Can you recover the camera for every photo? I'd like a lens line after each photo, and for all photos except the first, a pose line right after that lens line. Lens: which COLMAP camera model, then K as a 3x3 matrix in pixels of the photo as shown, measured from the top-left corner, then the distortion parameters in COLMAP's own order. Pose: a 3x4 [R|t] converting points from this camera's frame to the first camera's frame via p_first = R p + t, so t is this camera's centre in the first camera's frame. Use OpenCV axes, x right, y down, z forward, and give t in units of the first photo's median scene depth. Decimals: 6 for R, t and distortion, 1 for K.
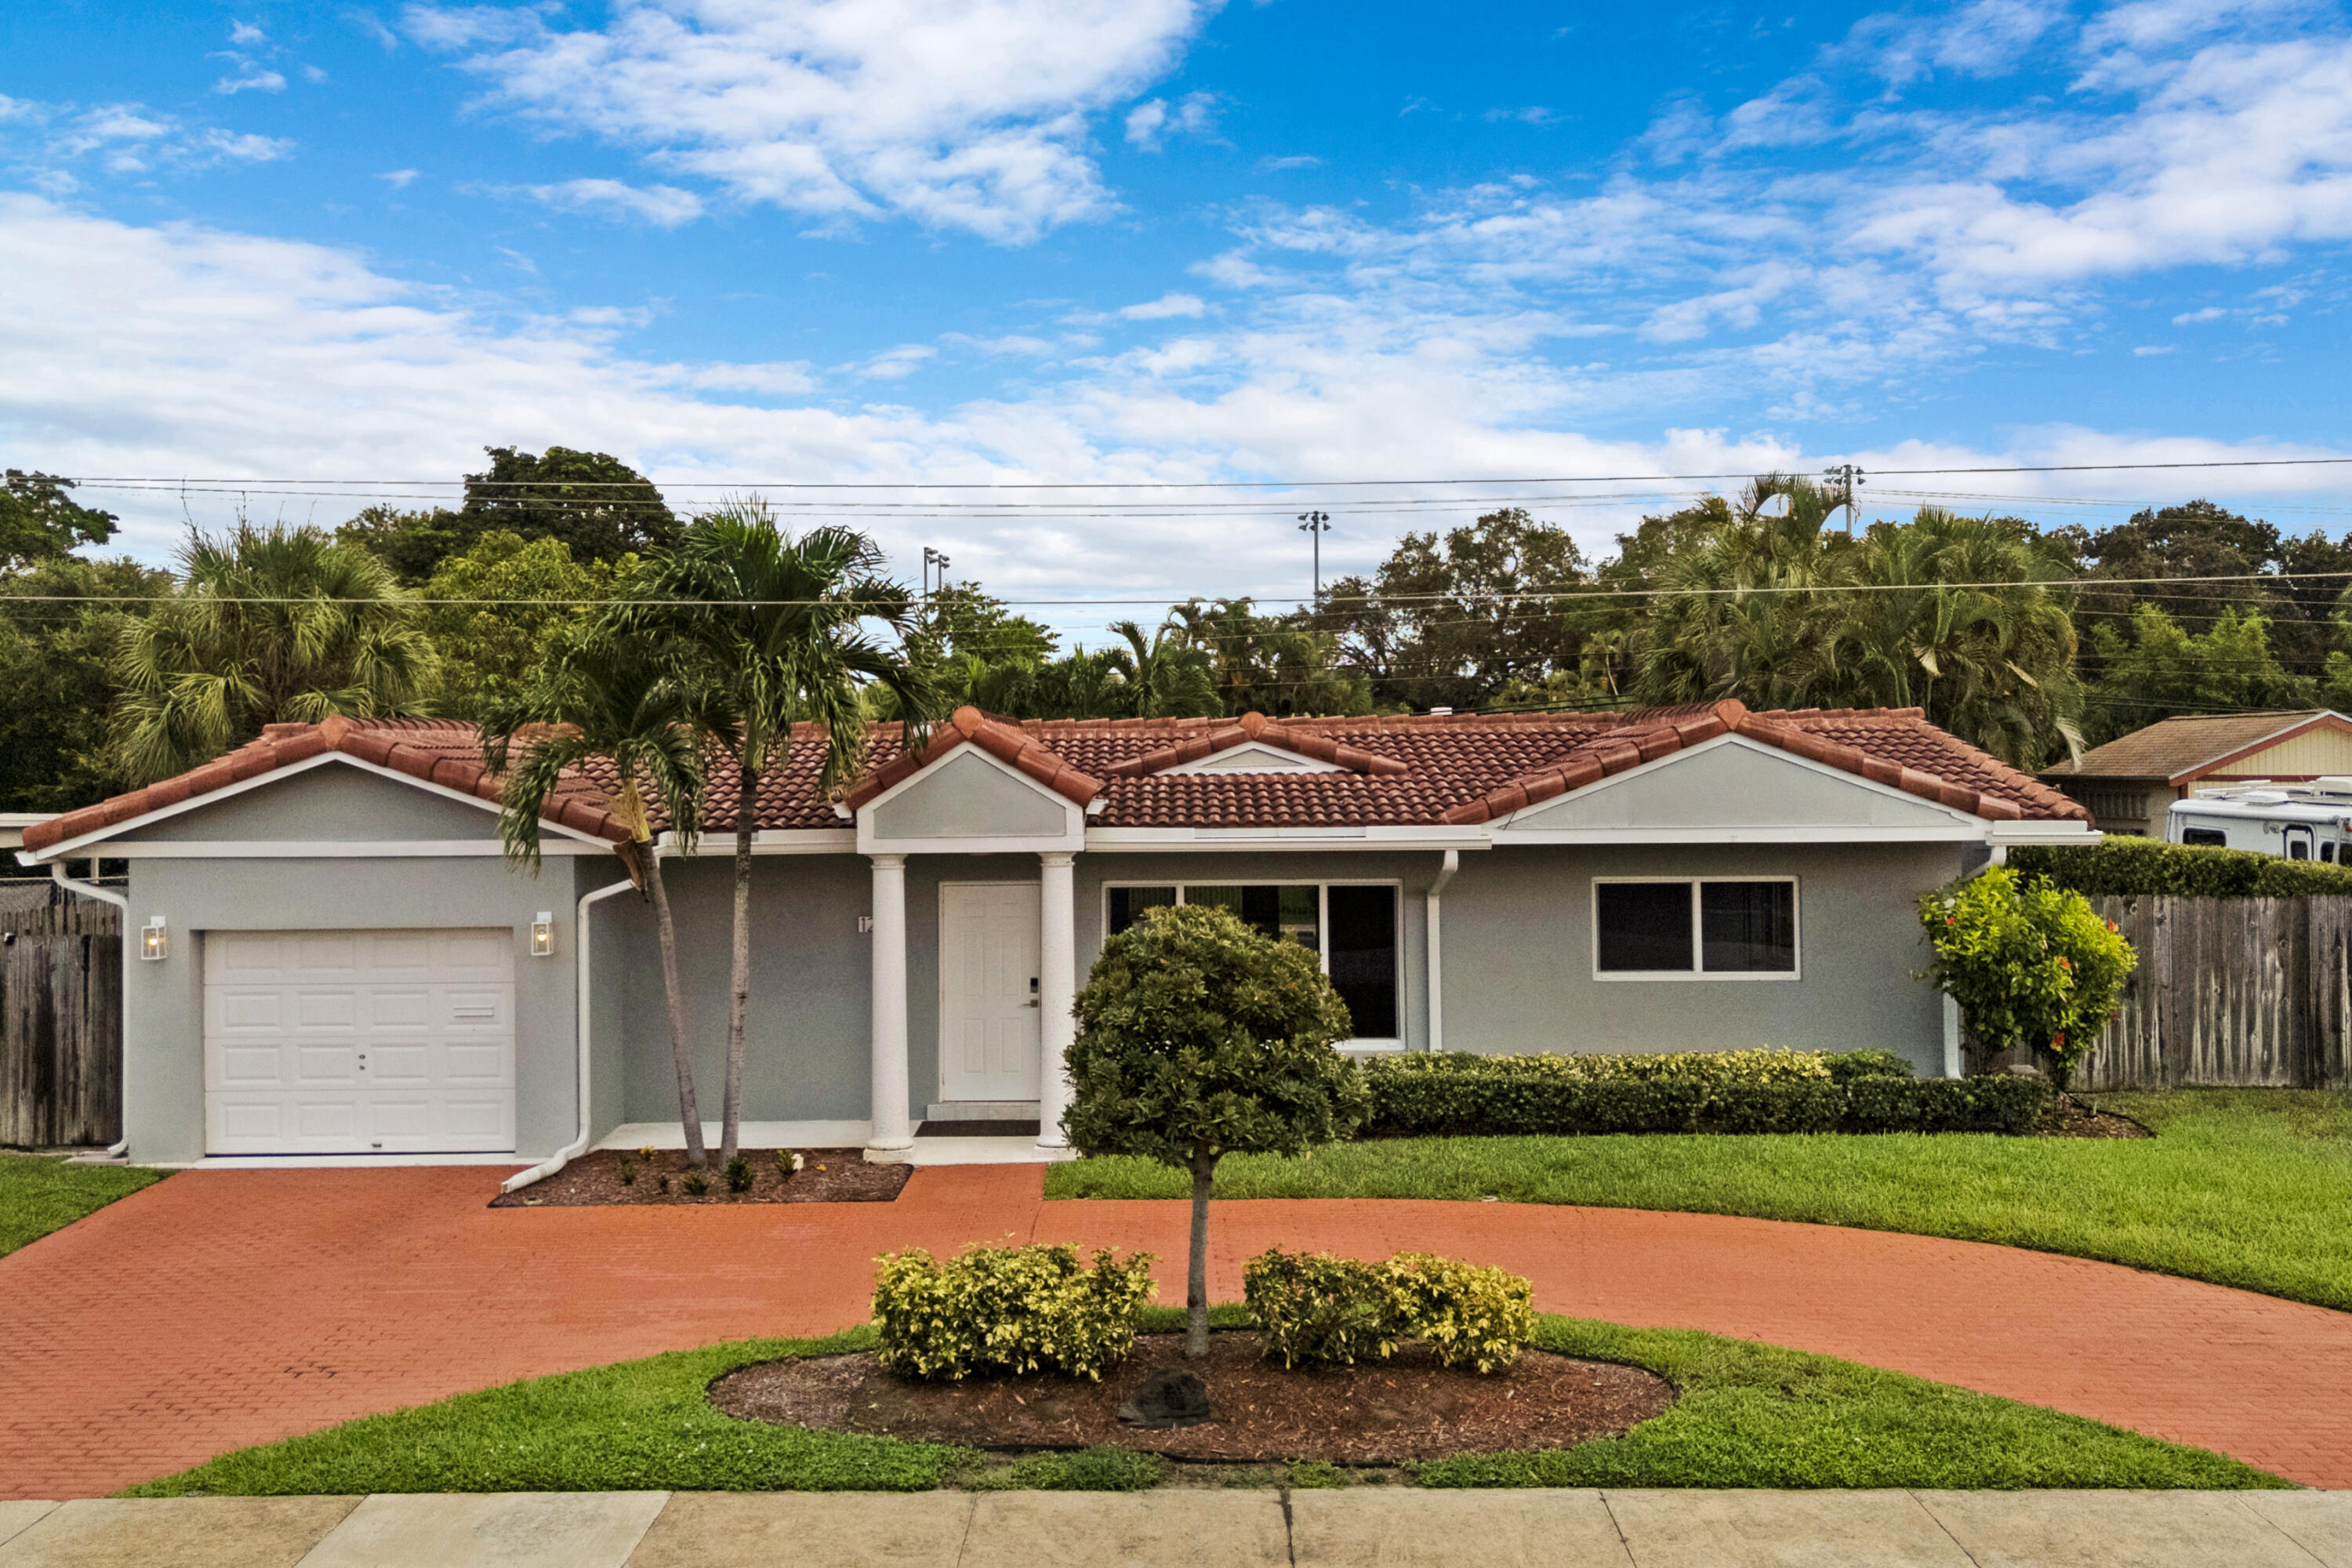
lens RADIAL K [[2160.9, 0, 1176.9], [0, 2160.9, 785.0], [0, 0, 1]] dist [0.053405, -0.014339]
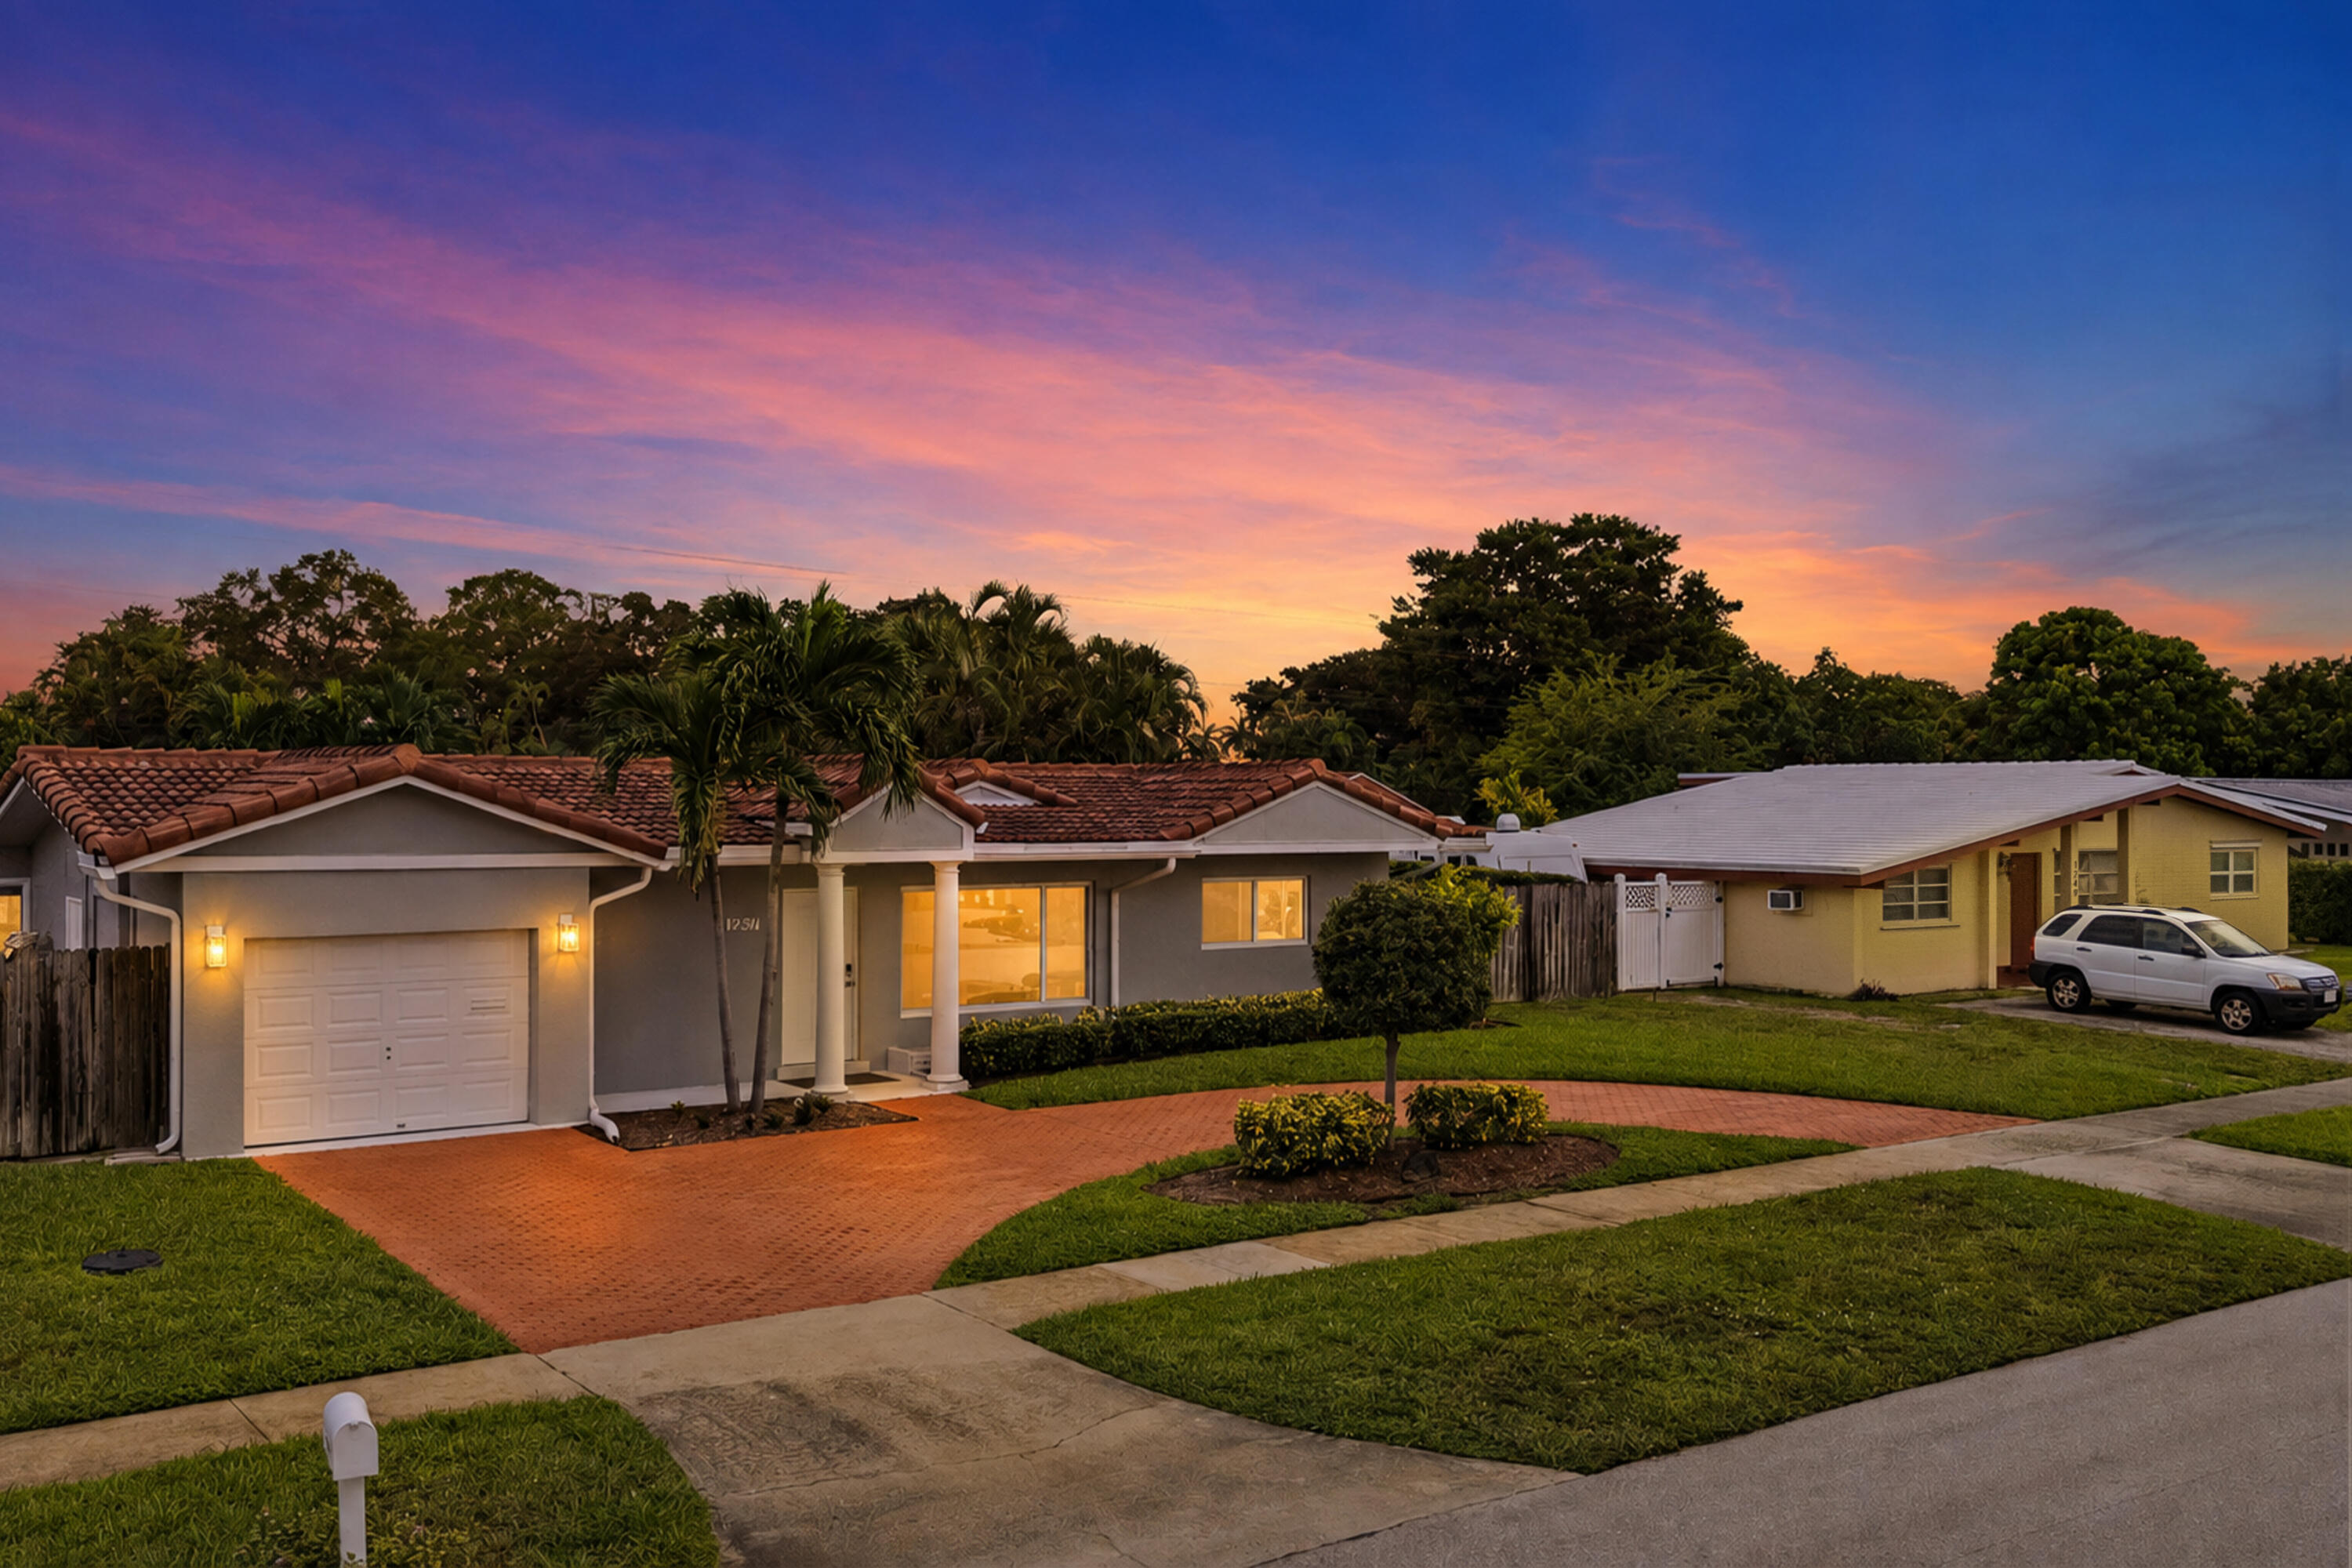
lens RADIAL K [[2160.9, 0, 1176.9], [0, 2160.9, 785.0], [0, 0, 1]] dist [0.053405, -0.014339]
pose [[0.790339, 0.015731, 0.612467, -0.737744], [-0.001847, 0.999727, -0.023295, 0.014353], [-0.612667, 0.017279, 0.790153, -0.140307]]
